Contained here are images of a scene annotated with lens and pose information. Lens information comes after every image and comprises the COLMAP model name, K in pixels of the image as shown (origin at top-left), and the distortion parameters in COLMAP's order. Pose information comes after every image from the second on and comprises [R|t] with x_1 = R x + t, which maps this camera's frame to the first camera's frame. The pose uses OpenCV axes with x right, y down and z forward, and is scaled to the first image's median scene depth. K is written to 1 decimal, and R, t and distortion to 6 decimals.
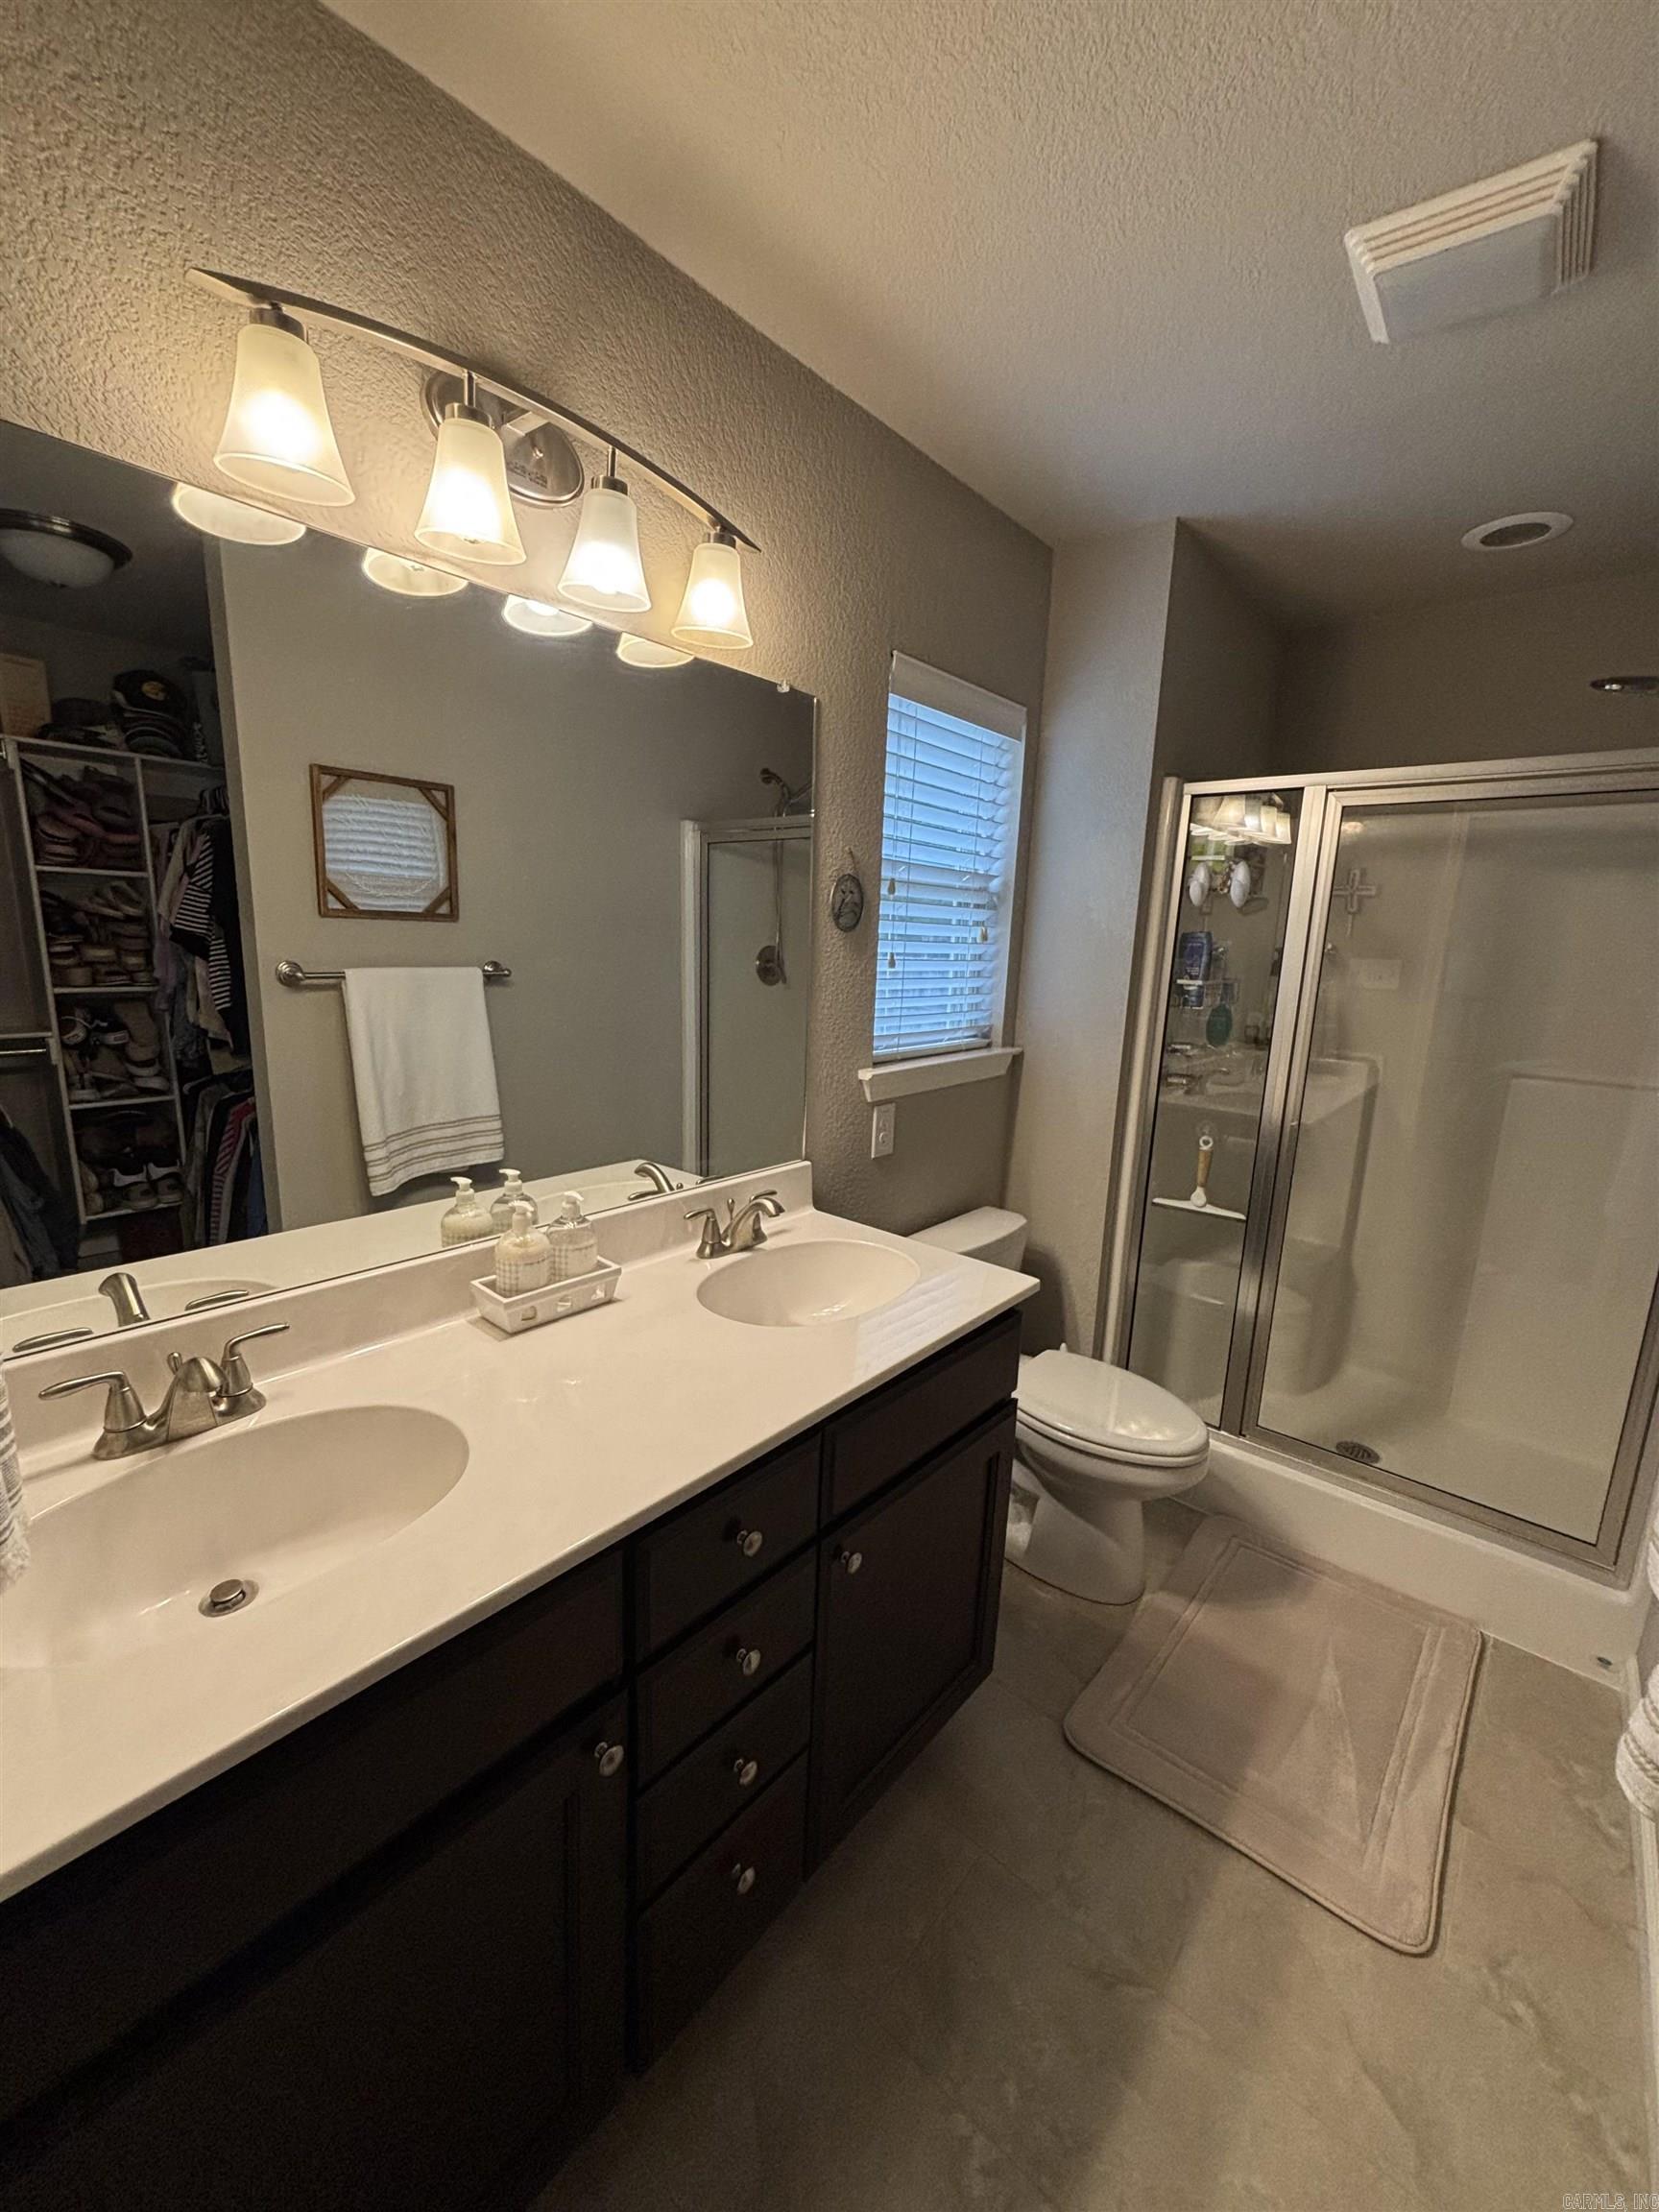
lens RADIAL K [[890.0, 0, 835.3], [0, 890.0, 1104.2], [0, 0, 1]] dist [-0.002280, 0.001790]
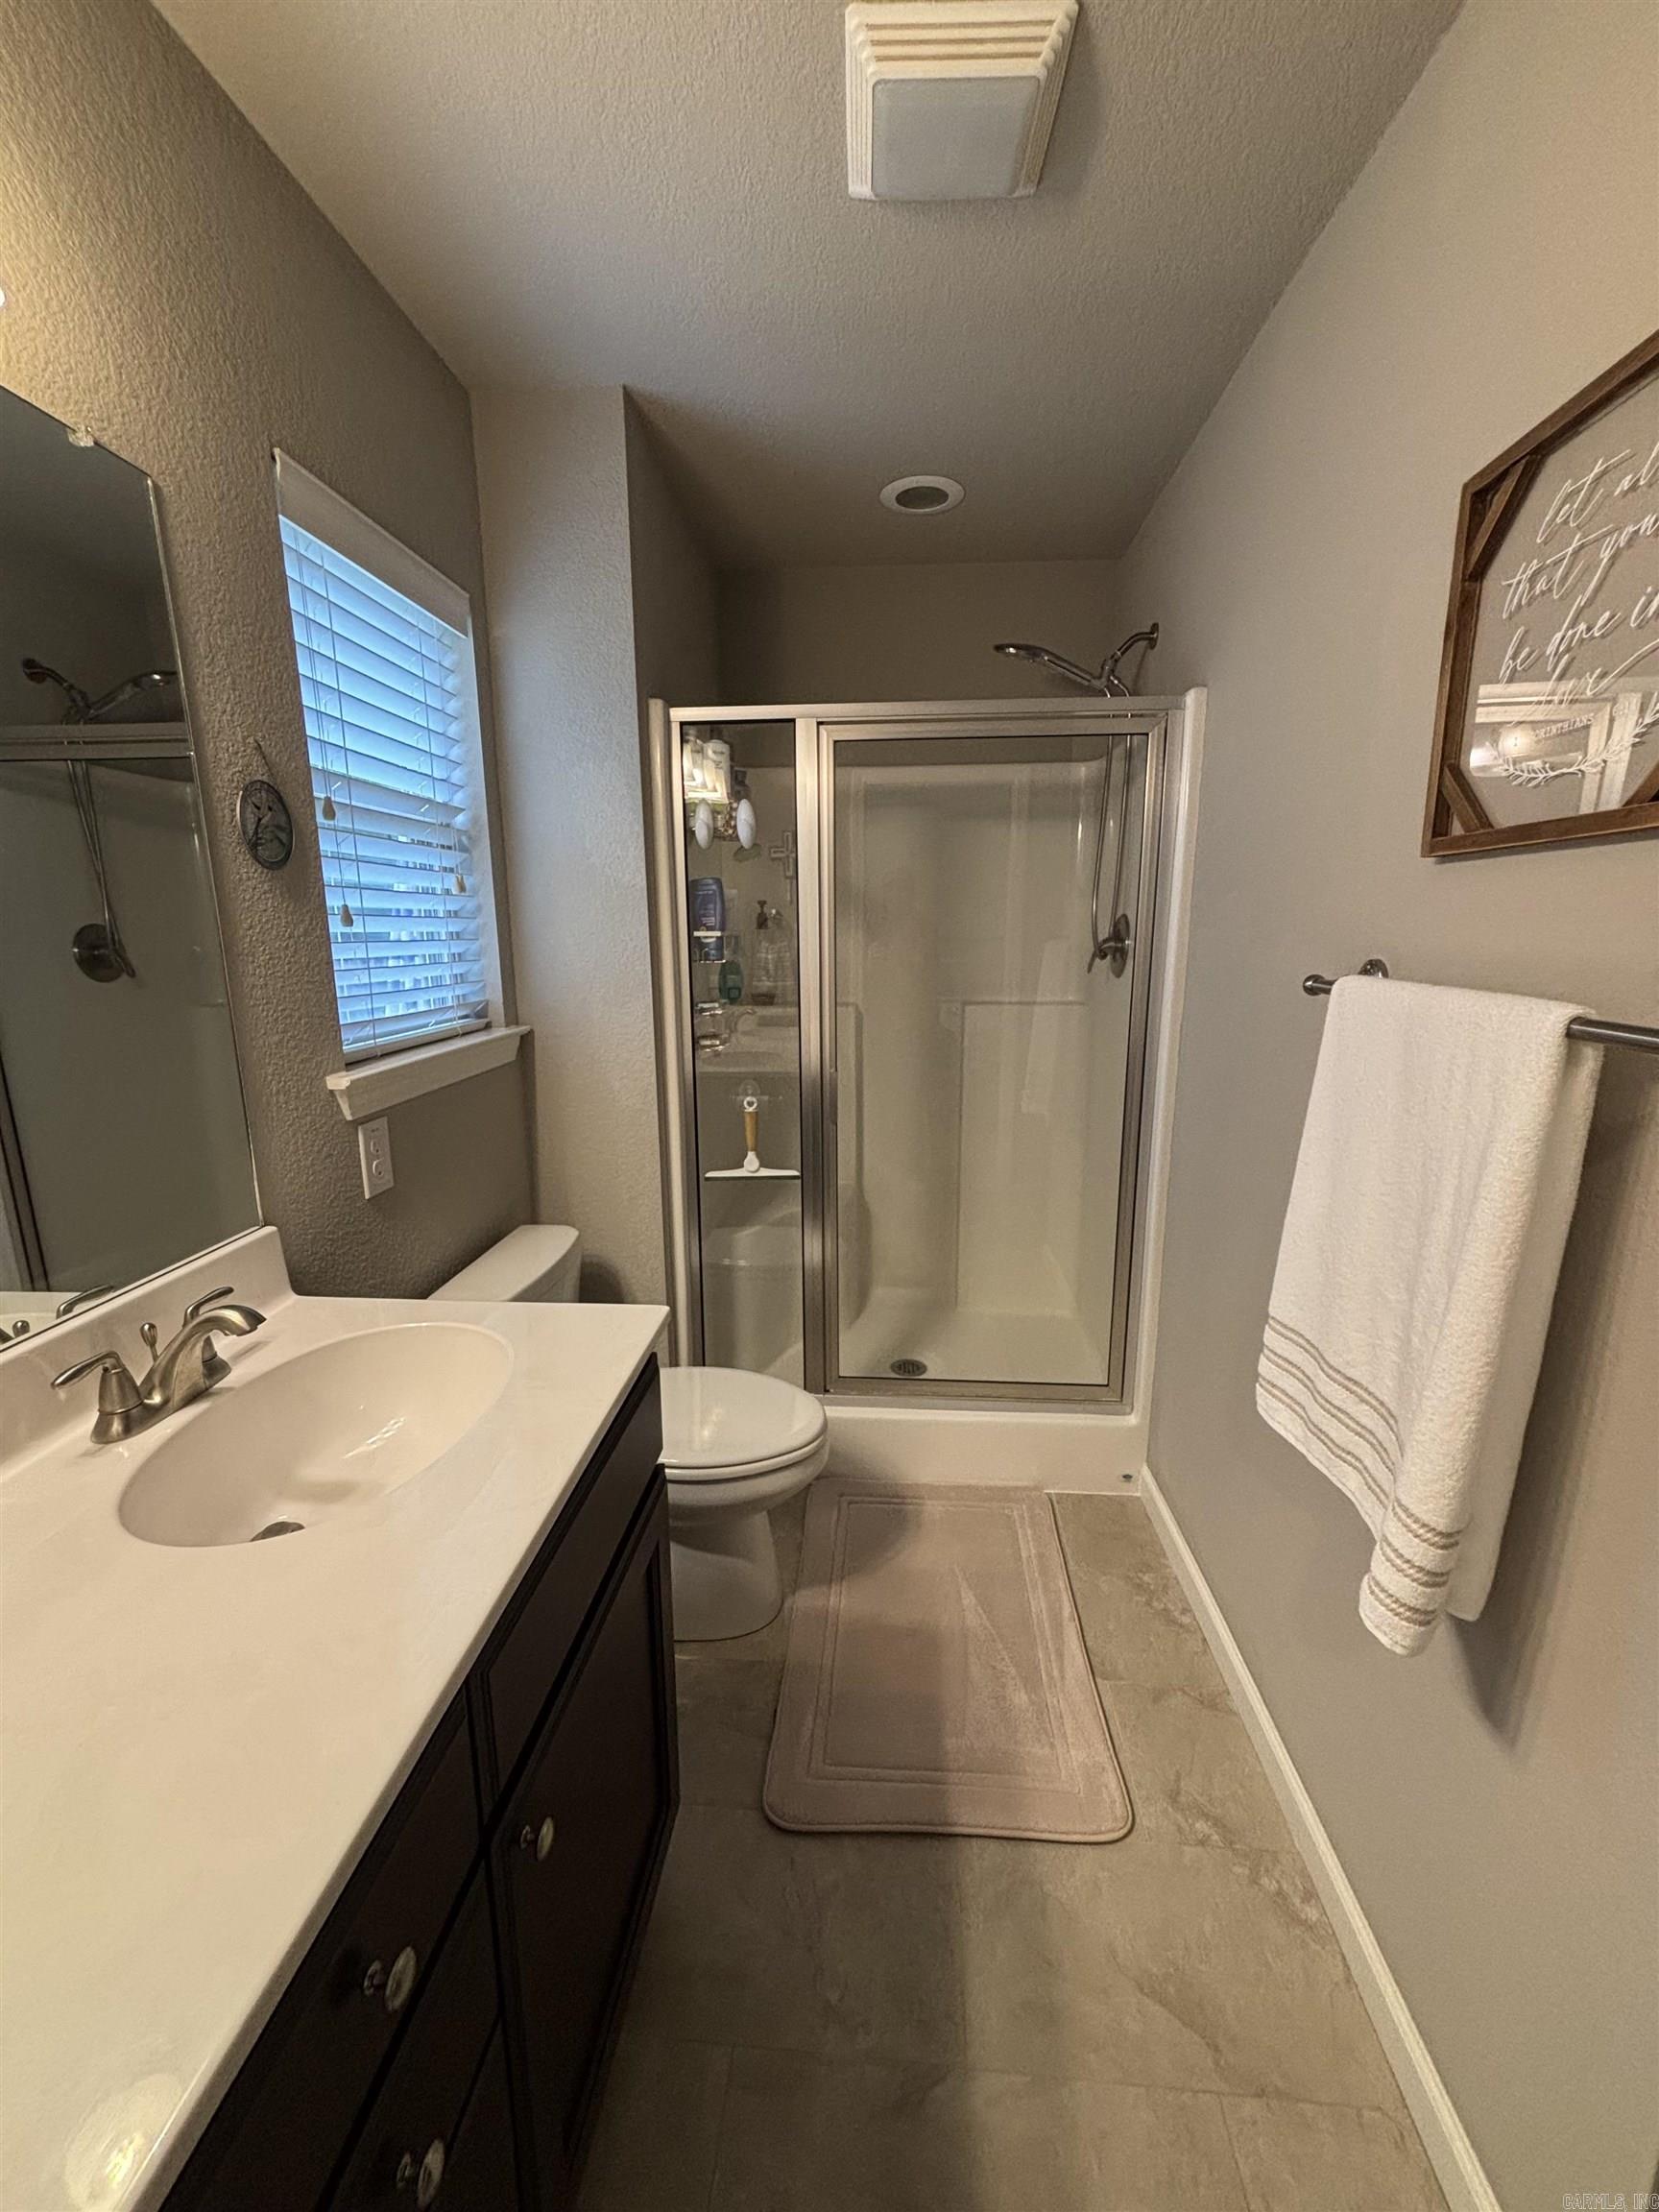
lens RADIAL K [[890.0, 0, 836.9], [0, 890.0, 1108.3], [0, 0, 1]] dist [-0.002280, 0.001790]
pose [[0.803253, -0.161302, 0.573382, -0.052981], [0.147363, 0.986525, 0.071085, -0.005640], [-0.577122, 0.027396, 0.816199, 0.211386]]
